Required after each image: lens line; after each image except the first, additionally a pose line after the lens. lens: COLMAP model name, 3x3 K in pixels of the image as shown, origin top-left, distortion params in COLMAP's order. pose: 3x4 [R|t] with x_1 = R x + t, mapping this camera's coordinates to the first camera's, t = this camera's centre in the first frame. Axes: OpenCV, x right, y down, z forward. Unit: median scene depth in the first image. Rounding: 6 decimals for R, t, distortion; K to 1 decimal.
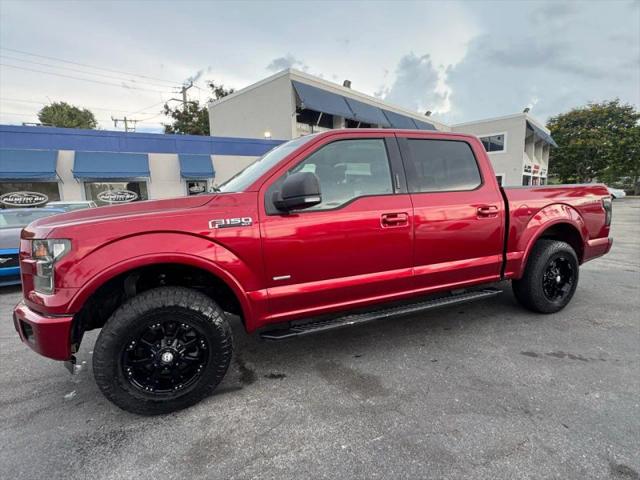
lens RADIAL K [[318.9, 0, 320.0], [0, 318.9, 240.0], [0, 0, 1]] dist [-0.000133, 0.000211]
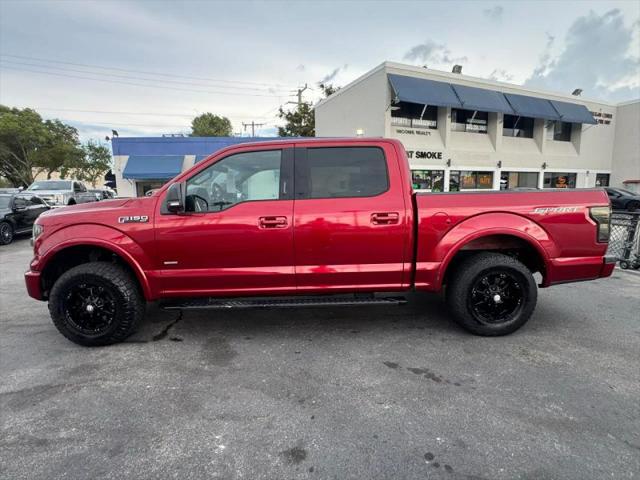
lens RADIAL K [[332.8, 0, 320.0], [0, 332.8, 240.0], [0, 0, 1]] dist [-0.001551, -0.000485]
pose [[0.928610, 0.062582, -0.365742, 0.167577], [-0.060795, 0.998015, 0.016412, -0.006189], [0.366043, 0.006995, 0.930572, -0.007984]]
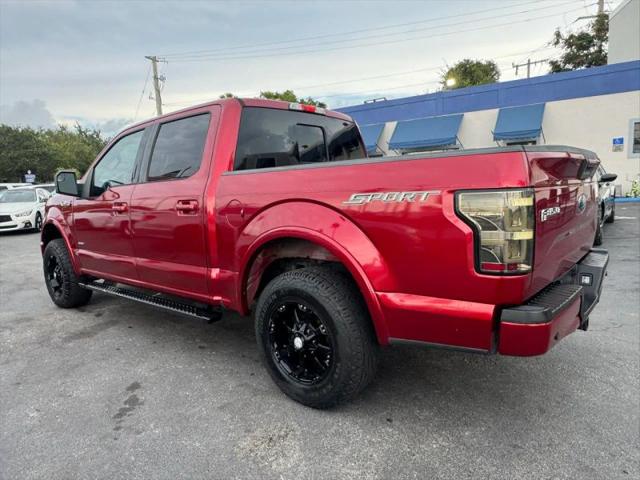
lens RADIAL K [[432.5, 0, 320.0], [0, 432.5, 240.0], [0, 0, 1]] dist [-0.001841, 0.001568]
pose [[0.457027, 0.130632, -0.879808, 0.371879], [-0.085629, 0.991024, 0.102664, -0.033675], [0.885321, 0.028416, 0.464111, 0.187014]]
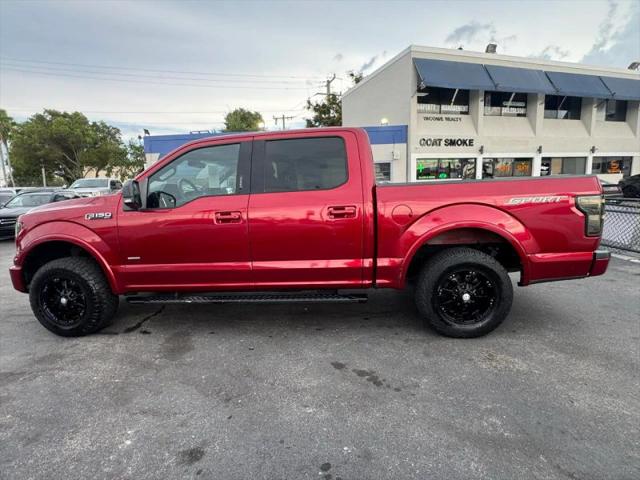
lens RADIAL K [[332.8, 0, 320.0], [0, 332.8, 240.0], [0, 0, 1]] dist [-0.001551, -0.000485]
pose [[0.882736, 0.067913, -0.464935, 0.216944], [-0.052416, 0.997556, 0.046195, -0.011357], [0.466936, -0.016408, 0.884139, 0.023140]]
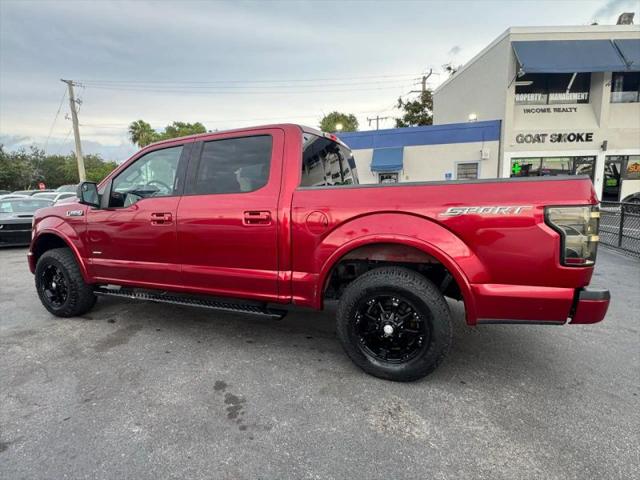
lens RADIAL K [[332.8, 0, 320.0], [0, 332.8, 240.0], [0, 0, 1]] dist [-0.001551, -0.000485]
pose [[0.701746, 0.110832, -0.703753, 0.298419], [-0.093494, 0.993609, 0.063253, -0.023587], [0.706265, 0.021410, 0.707623, 0.114083]]
